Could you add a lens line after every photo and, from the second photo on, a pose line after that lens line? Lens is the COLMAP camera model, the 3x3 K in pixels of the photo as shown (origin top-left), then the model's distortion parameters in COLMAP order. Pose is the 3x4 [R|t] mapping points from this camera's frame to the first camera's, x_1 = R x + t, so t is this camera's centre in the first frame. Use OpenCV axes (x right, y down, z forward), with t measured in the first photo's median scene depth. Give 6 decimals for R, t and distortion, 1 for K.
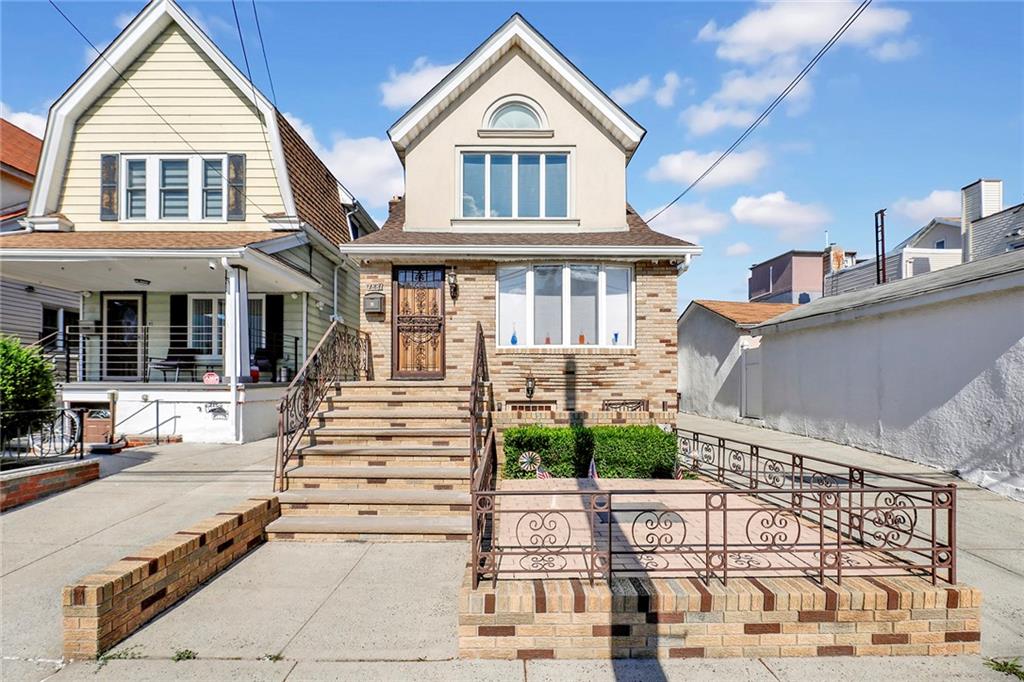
lens RADIAL K [[430.7, 0, 512.1], [0, 430.7, 353.8], [0, 0, 1]] dist [-0.003531, -0.000816]
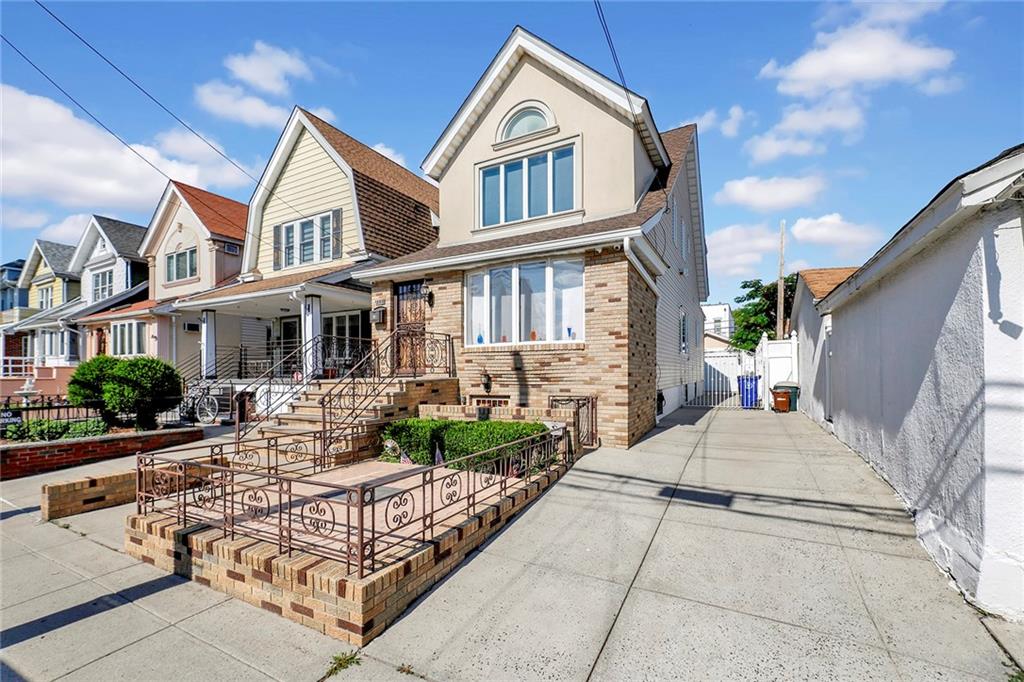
lens RADIAL K [[434.1, 0, 512.0], [0, 434.1, 341.0], [0, 0, 1]] dist [-0.003254, -0.000504]
pose [[0.879295, -0.043975, -0.474242, 0.601624], [0.041142, 0.999019, -0.016354, -0.006560], [0.474497, -0.005131, 0.880242, 0.072434]]
